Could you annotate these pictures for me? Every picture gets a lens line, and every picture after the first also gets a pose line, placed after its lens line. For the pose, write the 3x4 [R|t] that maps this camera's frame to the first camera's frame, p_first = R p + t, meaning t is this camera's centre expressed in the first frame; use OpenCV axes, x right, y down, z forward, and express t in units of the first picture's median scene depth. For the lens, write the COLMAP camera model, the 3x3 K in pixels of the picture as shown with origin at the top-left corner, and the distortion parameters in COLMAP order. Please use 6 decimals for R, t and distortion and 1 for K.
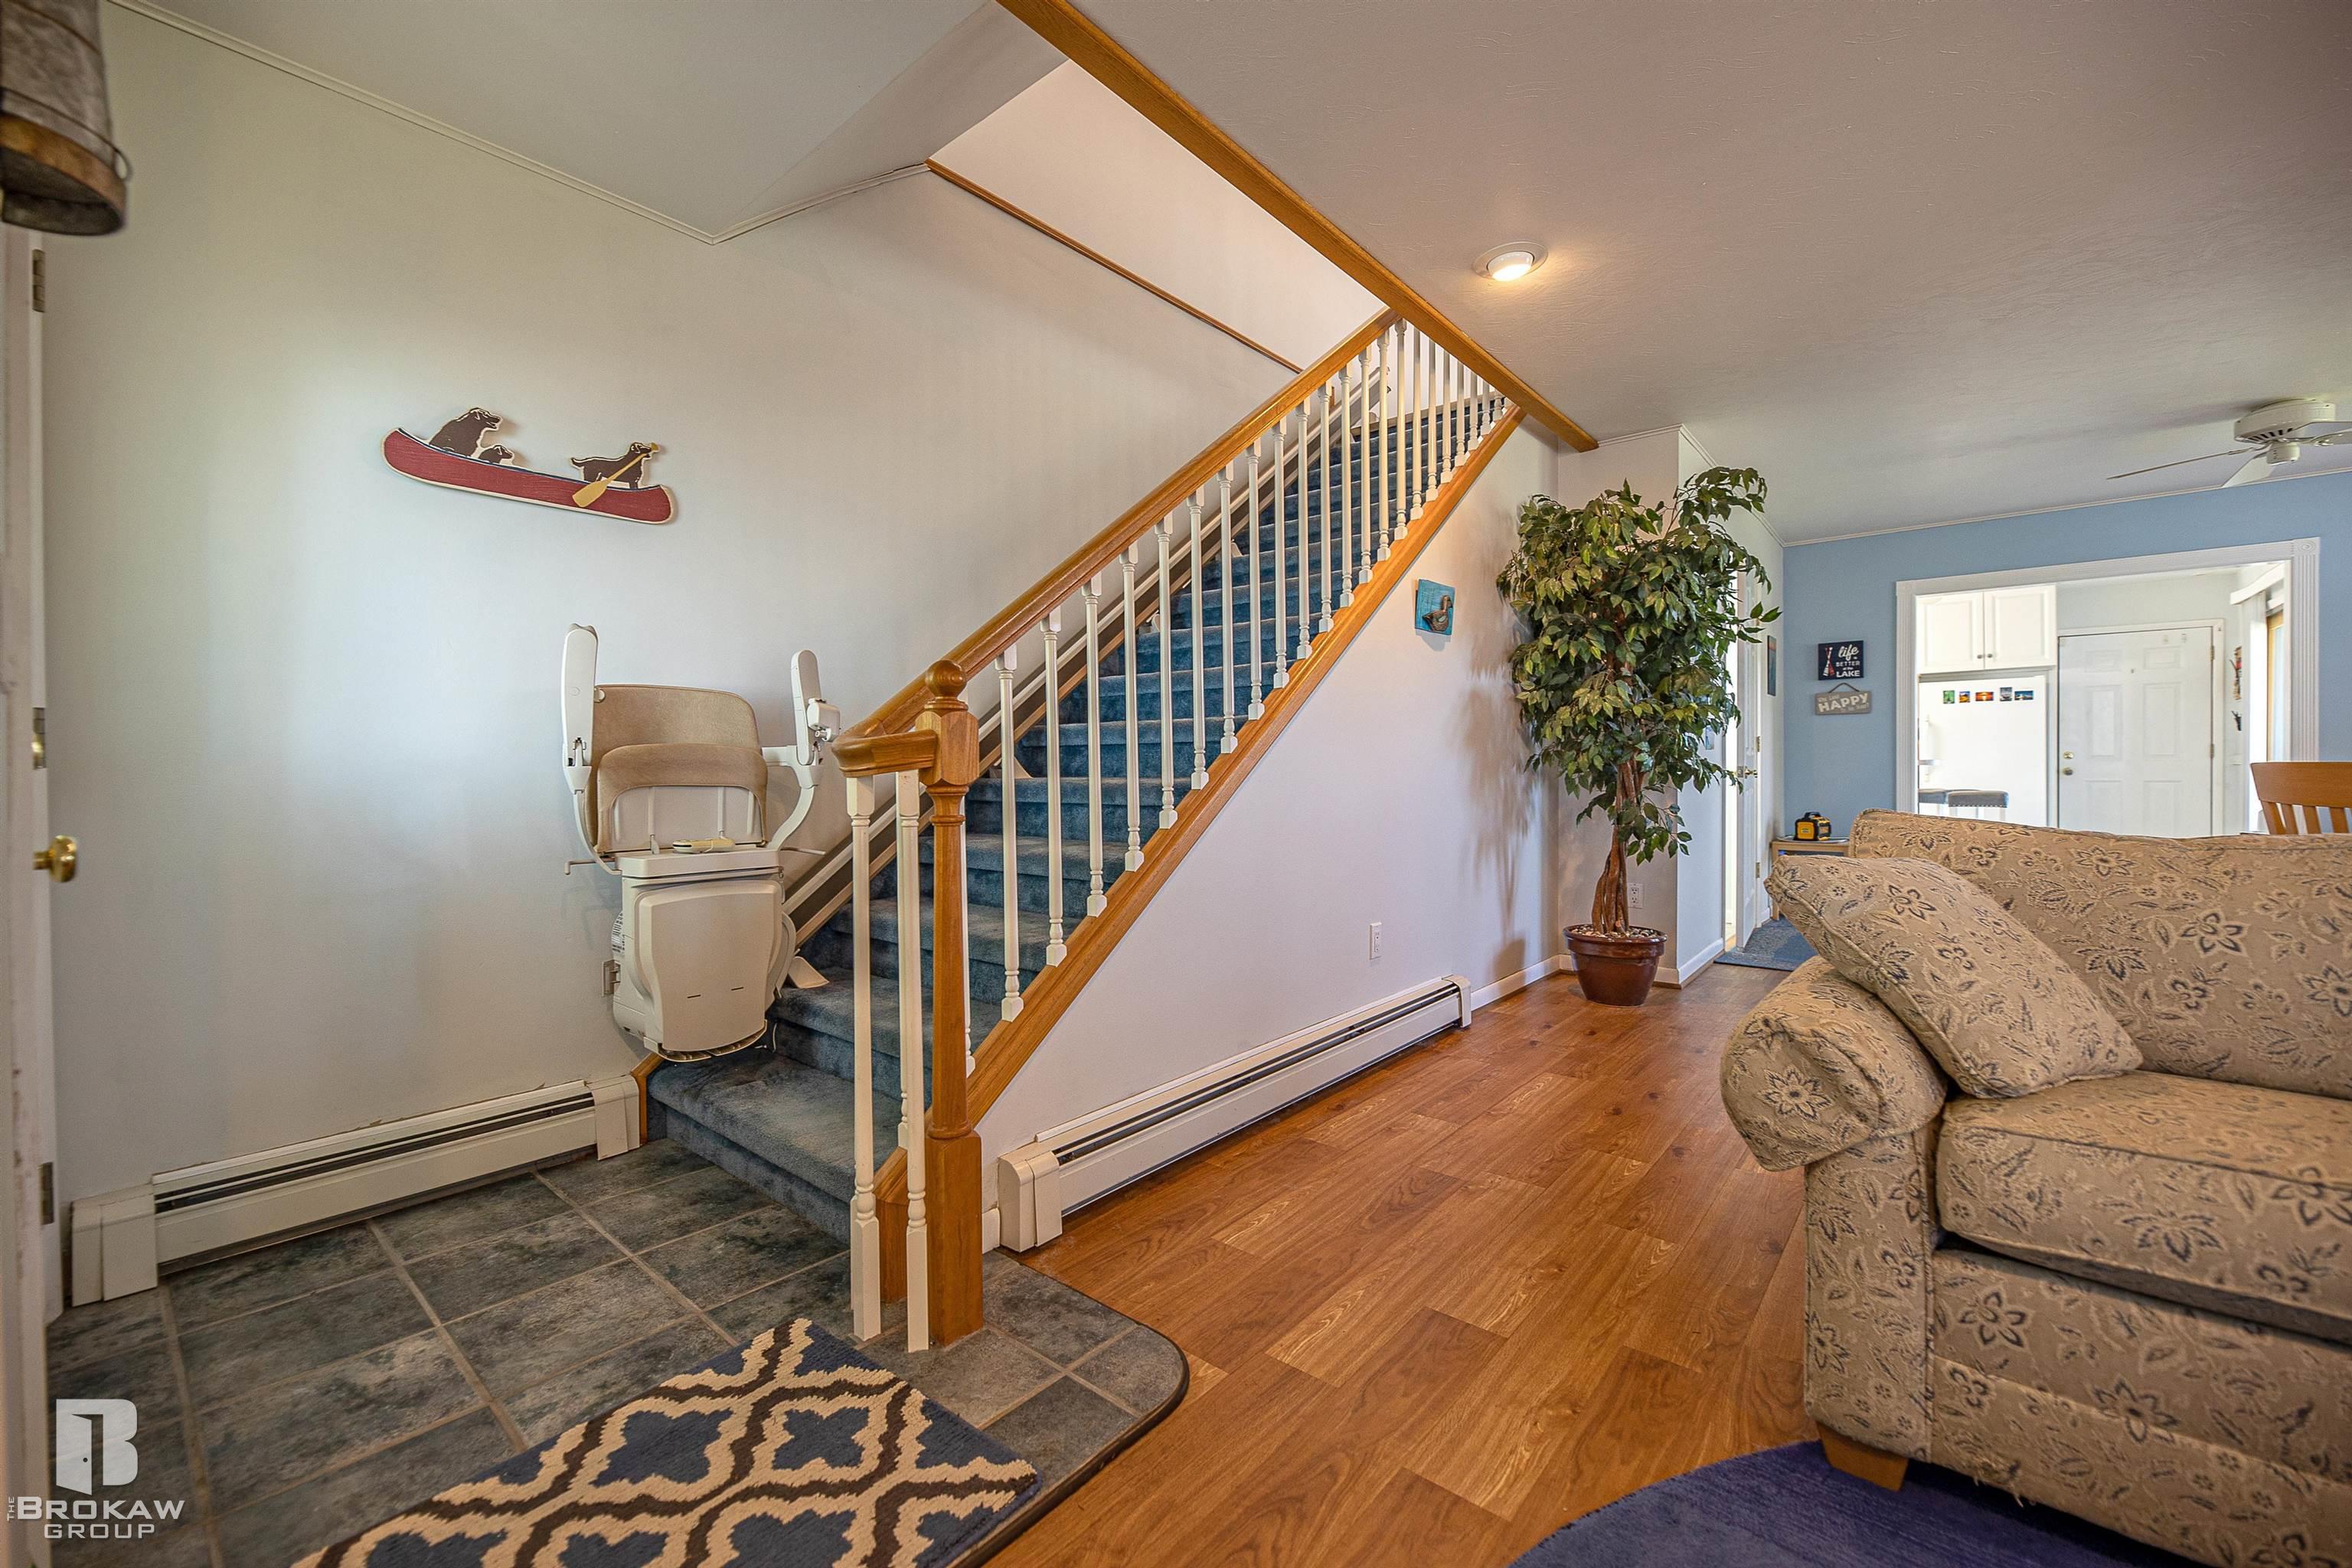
lens RADIAL K [[959.7, 0, 1183.1], [0, 959.7, 784.8], [0, 0, 1]] dist [0.001842, -0.001682]
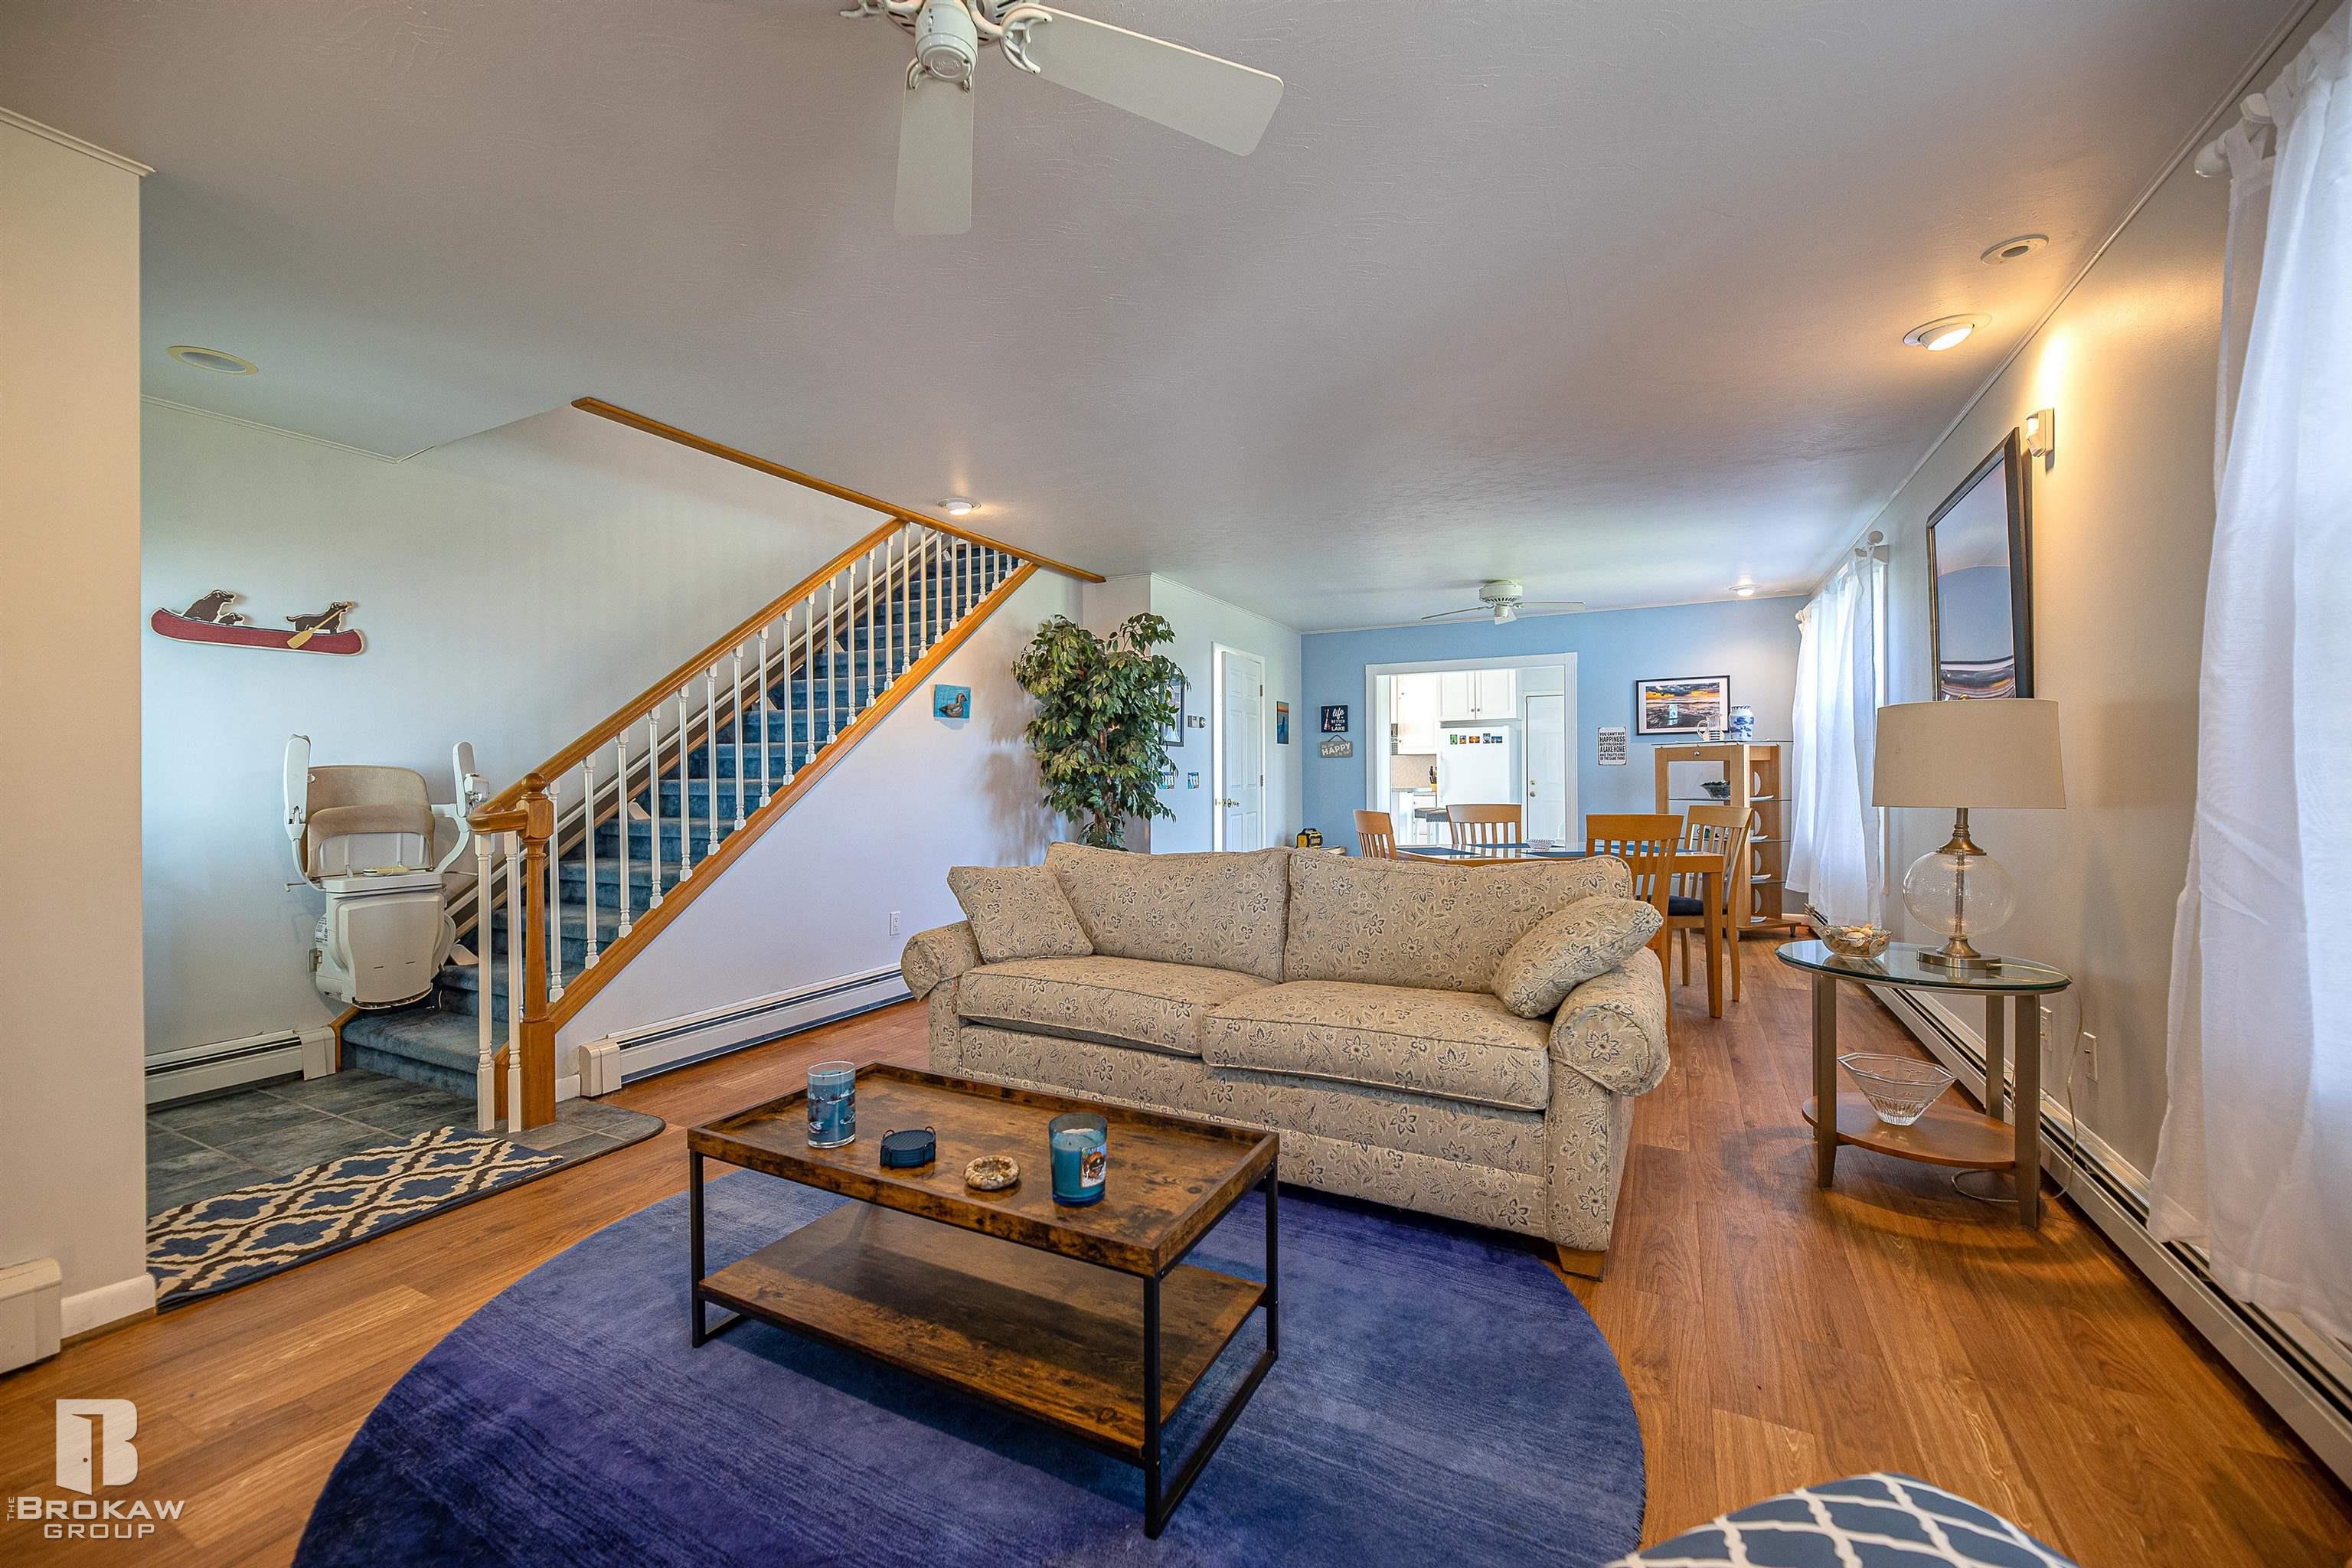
lens RADIAL K [[959.7, 0, 1174.1], [0, 959.7, 781.9], [0, 0, 1]] dist [0.001842, -0.001682]
pose [[0.974180, -0.000430, 0.225773, 0.409237], [0.003335, 0.999916, -0.012486, -0.060881], [-0.225749, 0.012917, 0.974100, -0.838535]]
